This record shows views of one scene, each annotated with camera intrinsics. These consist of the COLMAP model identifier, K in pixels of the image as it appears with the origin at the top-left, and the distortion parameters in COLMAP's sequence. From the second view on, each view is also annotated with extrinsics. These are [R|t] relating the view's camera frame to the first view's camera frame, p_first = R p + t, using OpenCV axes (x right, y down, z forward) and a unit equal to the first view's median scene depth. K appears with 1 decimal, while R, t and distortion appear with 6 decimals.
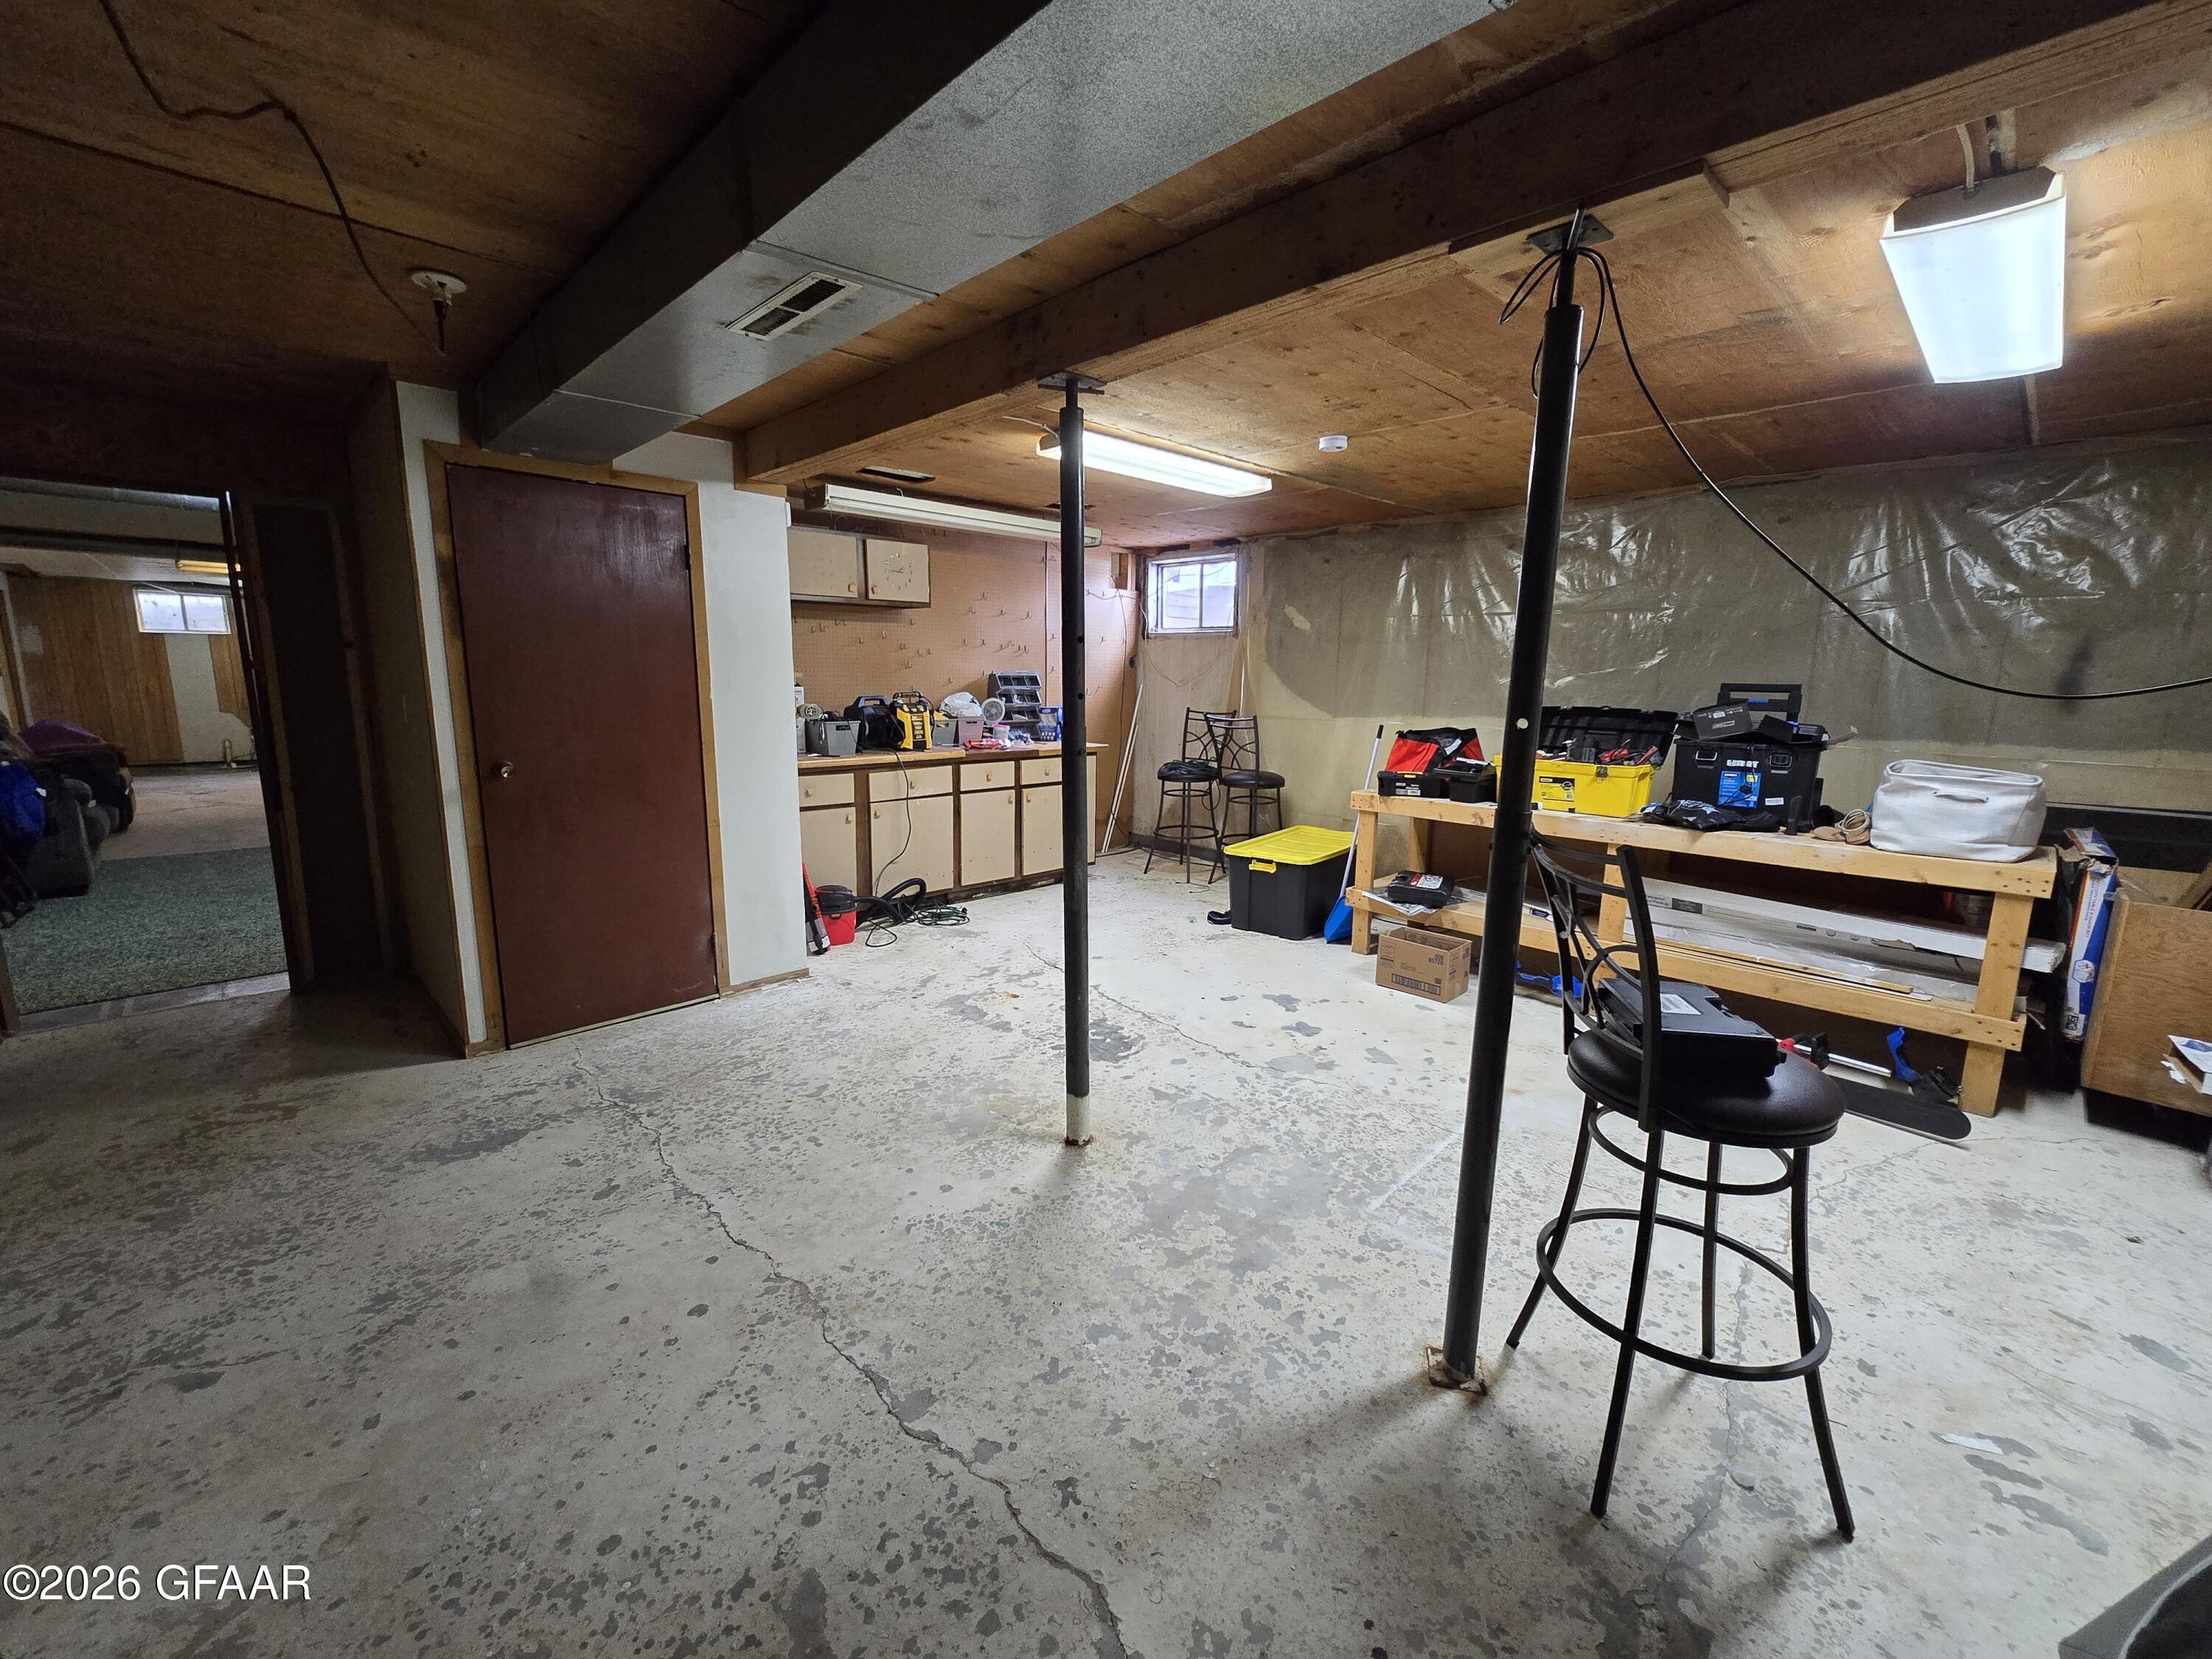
lens RADIAL K [[895.9, 0, 1103.0], [0, 895.9, 830.8], [0, 0, 1]] dist [-0.001491, 0.000297]
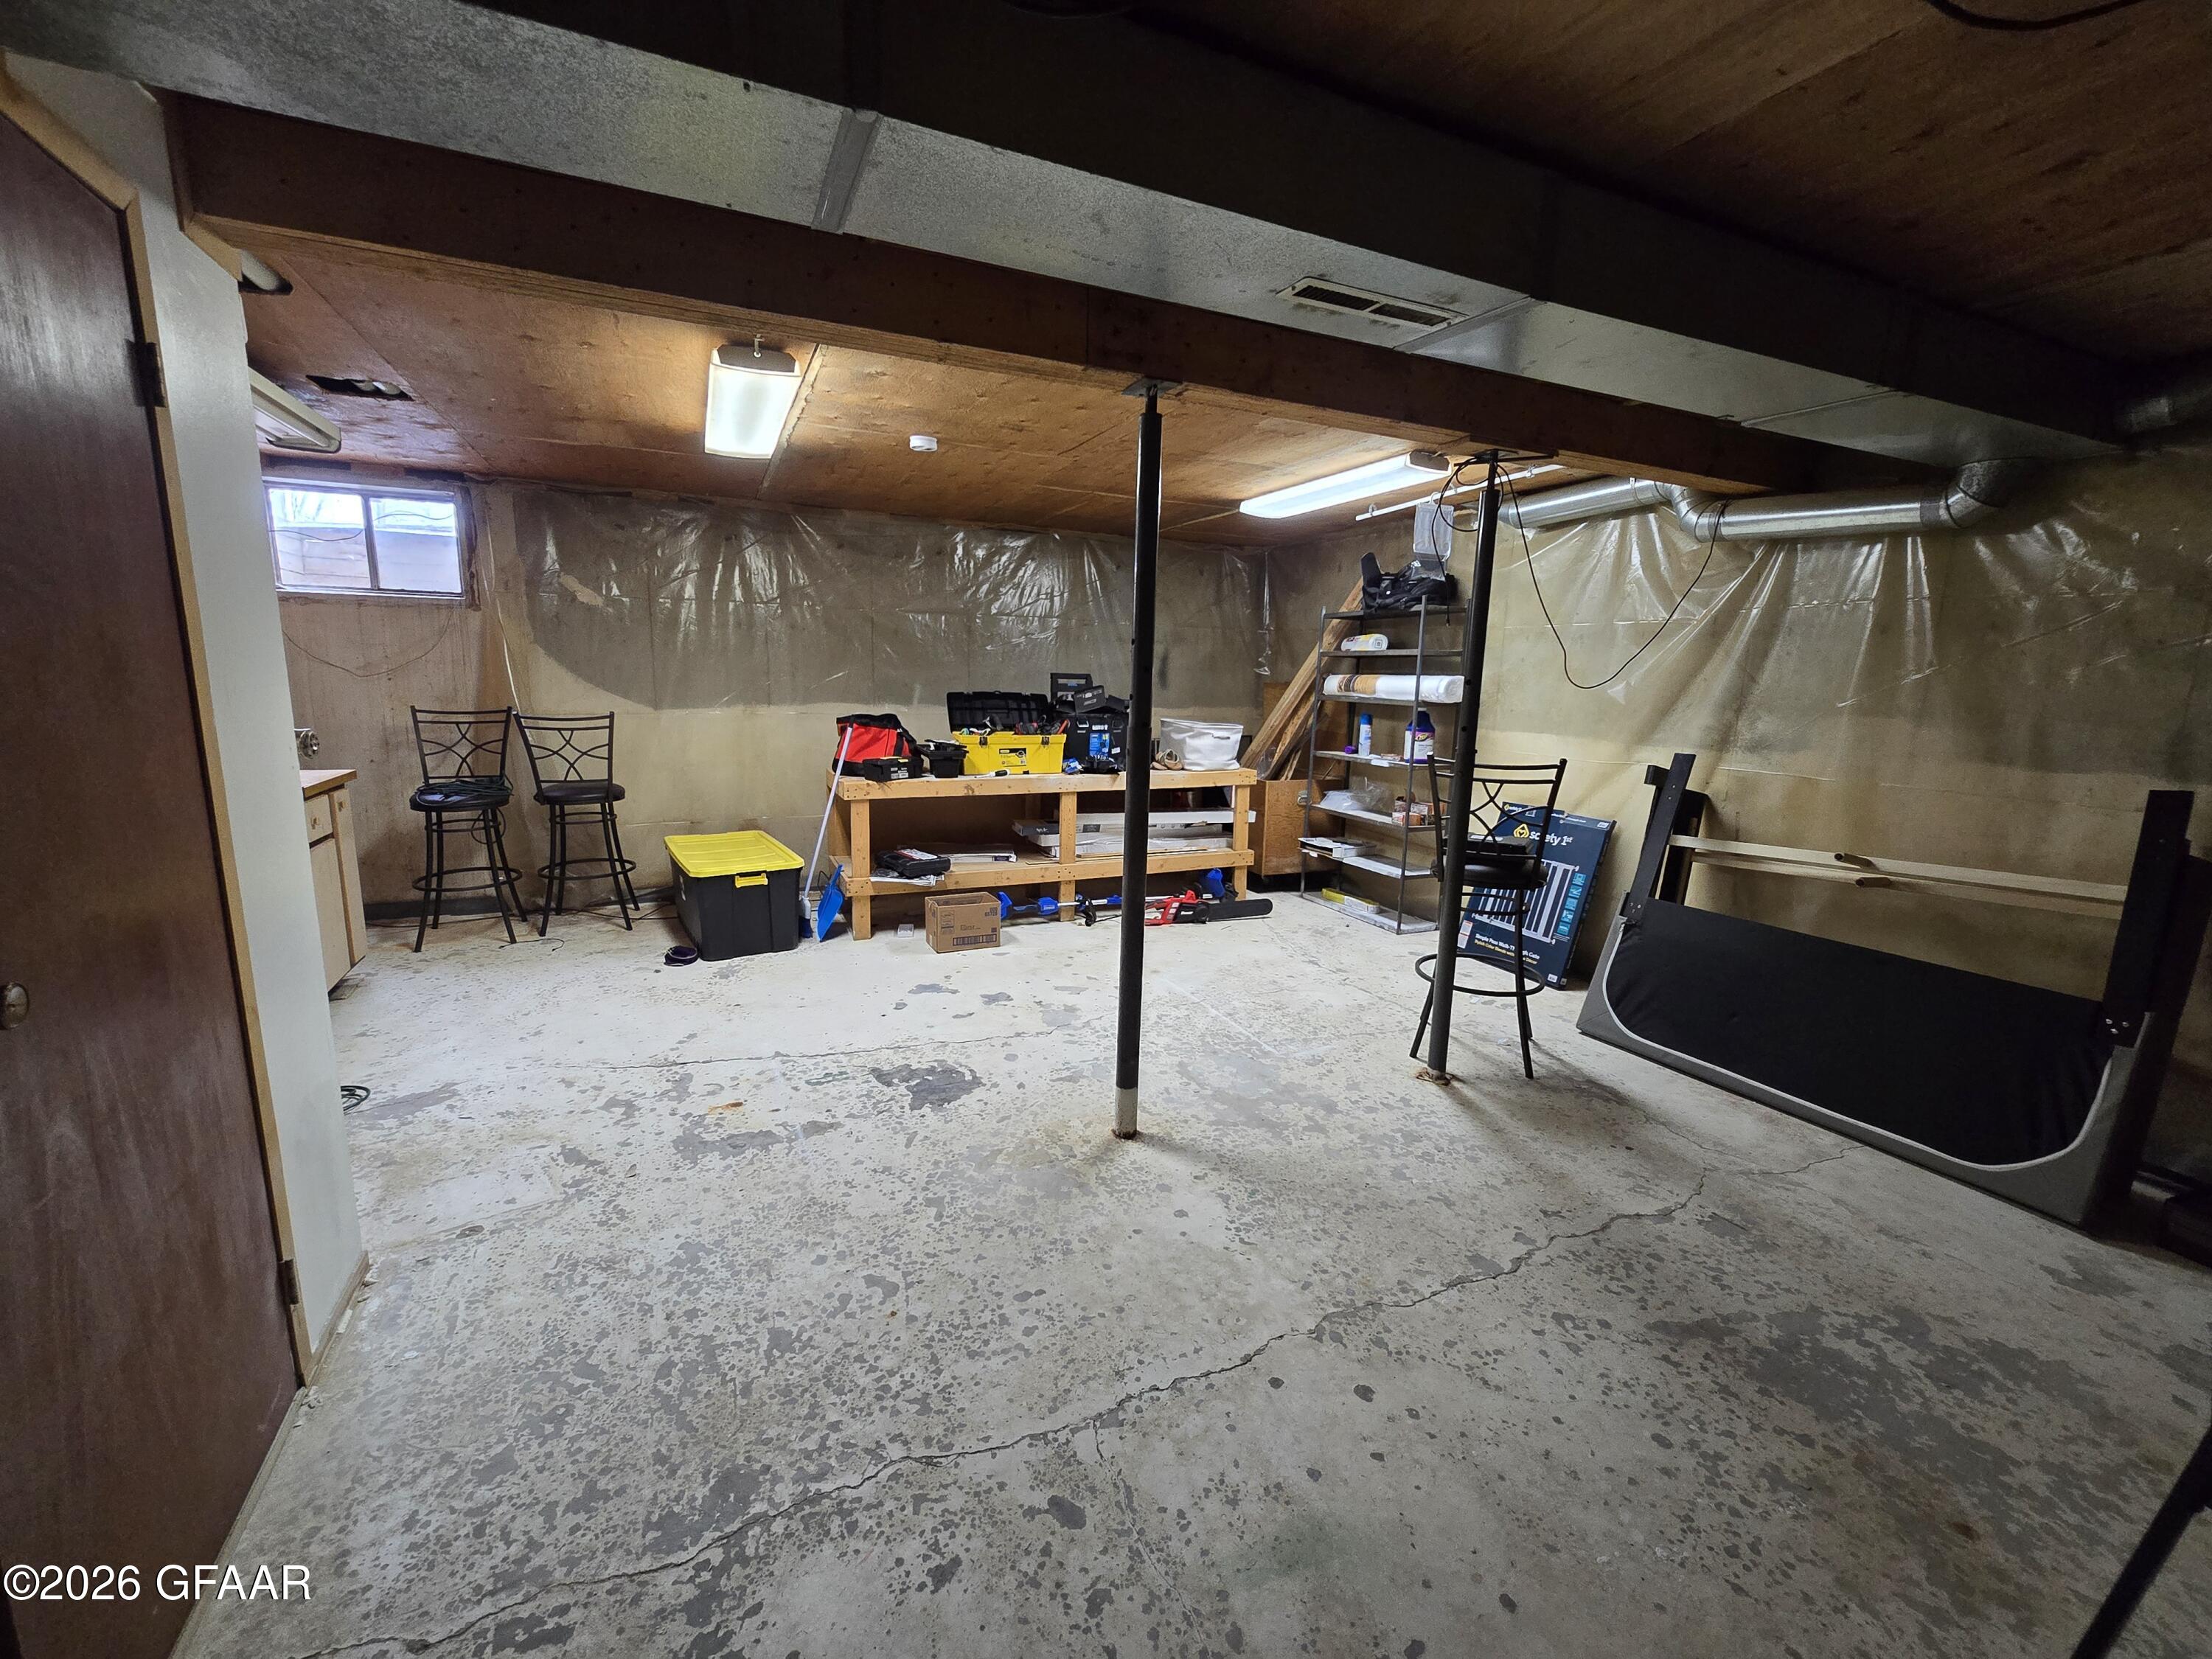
lens RADIAL K [[895.9, 0, 1103.0], [0, 895.9, 830.8], [0, 0, 1]] dist [-0.001491, 0.000297]
pose [[0.346599, -0.169140, 0.922638, -0.840636], [0.146576, 0.981292, 0.124830, -0.111847], [-0.926490, 0.091971, 0.364906, 0.567383]]
